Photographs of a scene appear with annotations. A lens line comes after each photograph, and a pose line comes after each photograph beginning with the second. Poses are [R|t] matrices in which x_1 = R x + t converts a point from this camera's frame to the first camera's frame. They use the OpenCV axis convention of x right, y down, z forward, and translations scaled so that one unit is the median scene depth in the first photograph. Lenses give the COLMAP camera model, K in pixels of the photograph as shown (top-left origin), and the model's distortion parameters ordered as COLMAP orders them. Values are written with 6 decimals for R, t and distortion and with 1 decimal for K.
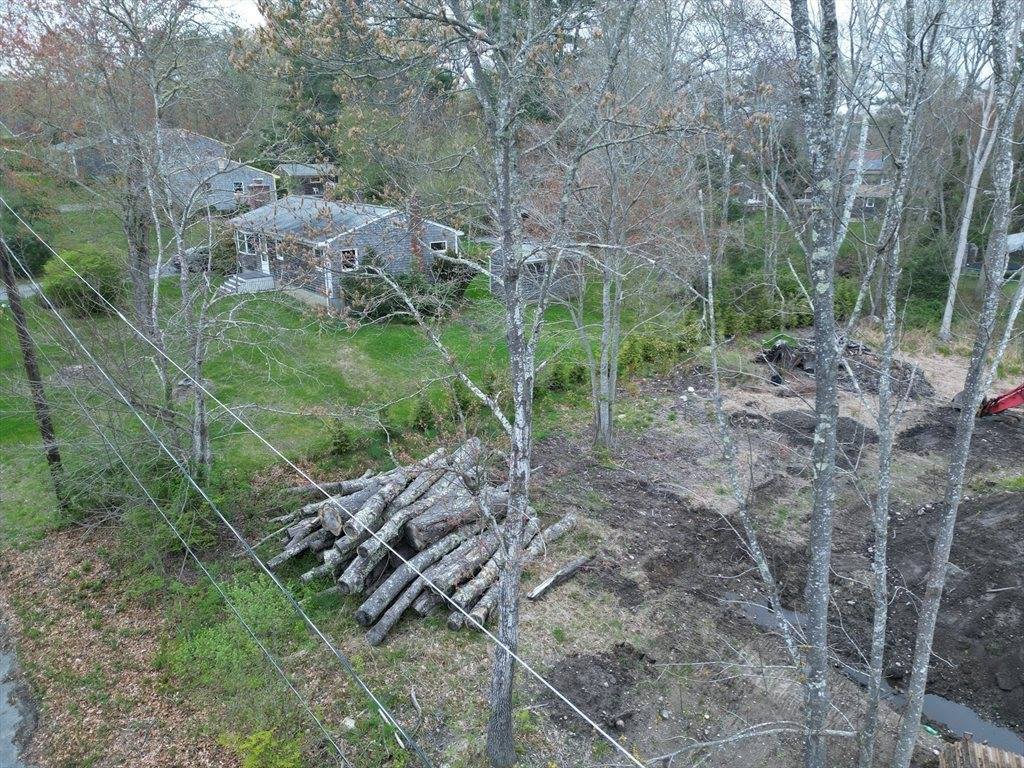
lens RADIAL K [[711.9, 0, 512.6], [0, 711.9, 385.7], [0, 0, 1]] dist [0.076027, -0.069166]
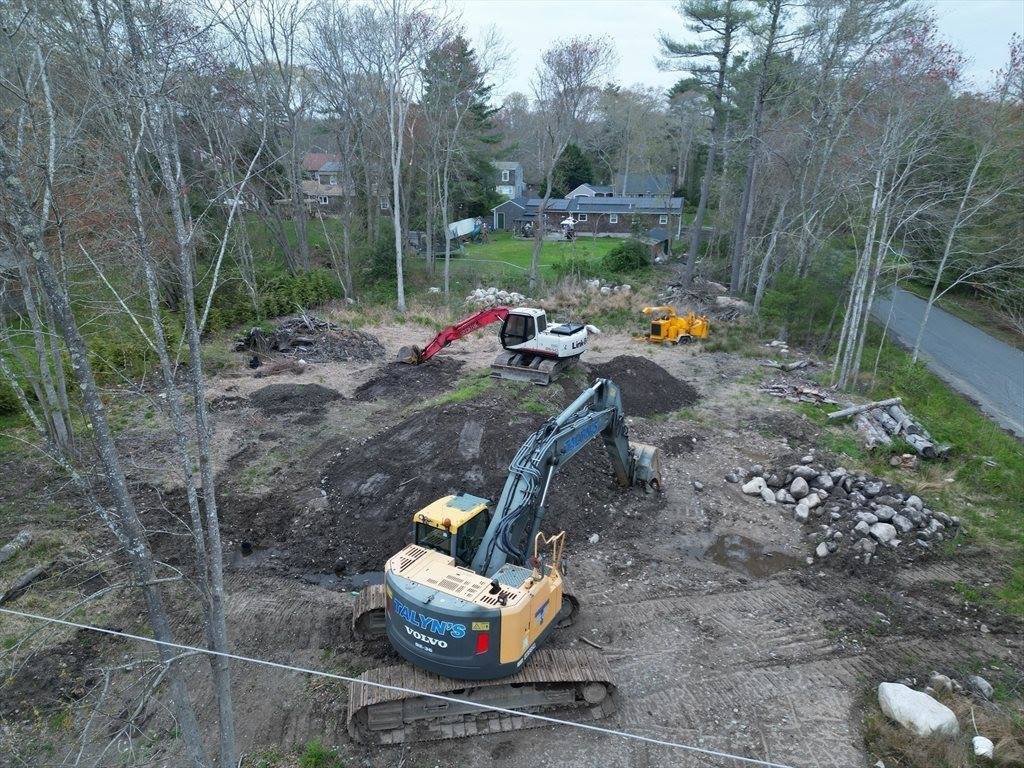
lens RADIAL K [[711.9, 0, 510.6], [0, 711.9, 385.3], [0, 0, 1]] dist [0.076027, -0.069166]
pose [[0.804844, -0.185900, 0.563620, 0.067955], [0.187232, 0.980712, 0.056104, 0.040943], [-0.563179, 0.060373, 0.824126, -0.130278]]
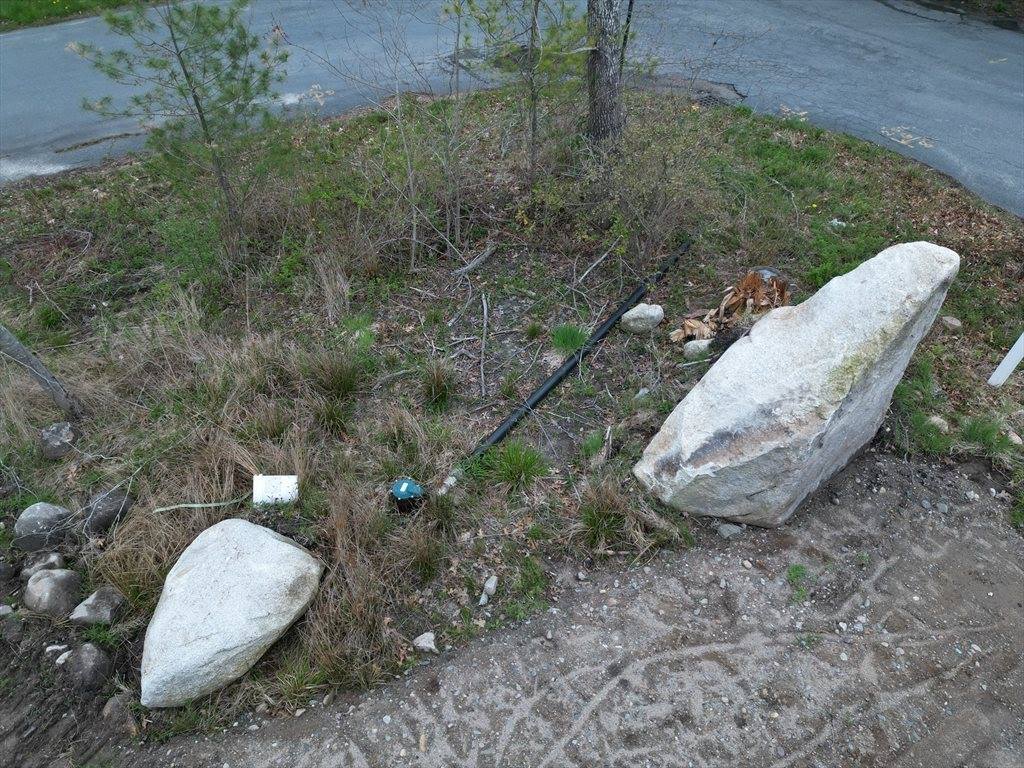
lens RADIAL K [[711.9, 0, 512.8], [0, 711.9, 384.2], [0, 0, 1]] dist [0.076027, -0.069166]
pose [[-0.972221, -0.173004, 0.157656, 0.462277], [0.067228, 0.438784, 0.896074, 0.151613], [-0.224202, 0.881781, -0.414964, 0.170481]]
